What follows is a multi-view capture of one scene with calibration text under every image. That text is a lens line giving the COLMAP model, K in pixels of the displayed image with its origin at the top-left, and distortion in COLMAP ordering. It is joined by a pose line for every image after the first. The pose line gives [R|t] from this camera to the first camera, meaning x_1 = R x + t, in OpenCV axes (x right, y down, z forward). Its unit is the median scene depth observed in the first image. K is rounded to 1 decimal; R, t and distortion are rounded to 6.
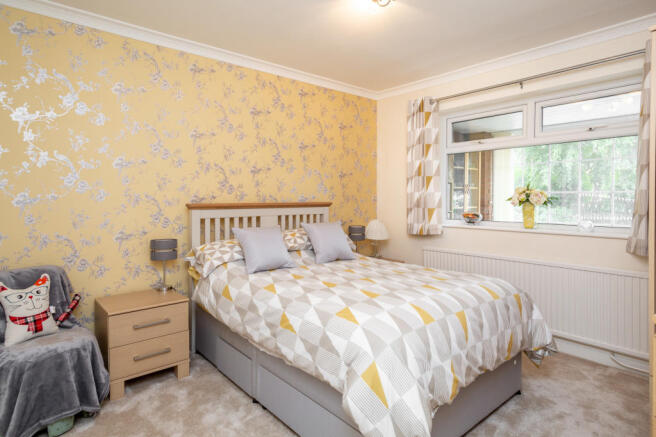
lens RADIAL K [[373.2, 0, 329.8], [0, 373.2, 192.4], [0, 0, 1]] dist [0.002529, -0.000062]
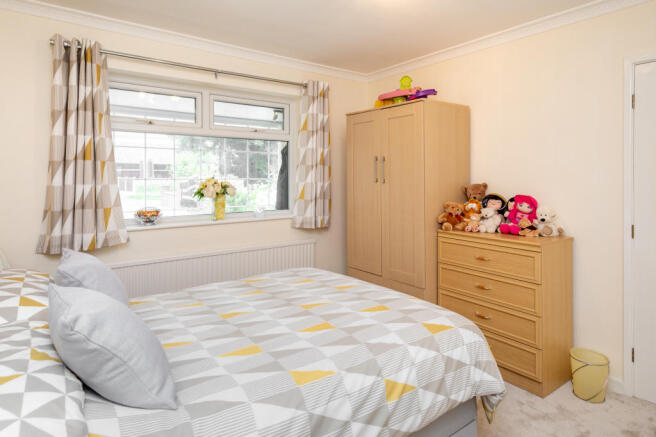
lens RADIAL K [[373.2, 0, 329.8], [0, 373.2, 192.4], [0, 0, 1]] dist [0.002529, -0.000062]
pose [[0.064785, -0.027470, 0.997521, -0.440543], [-0.002266, 0.999614, 0.027675, -0.006822], [-0.997897, -0.004054, 0.064698, 0.618386]]
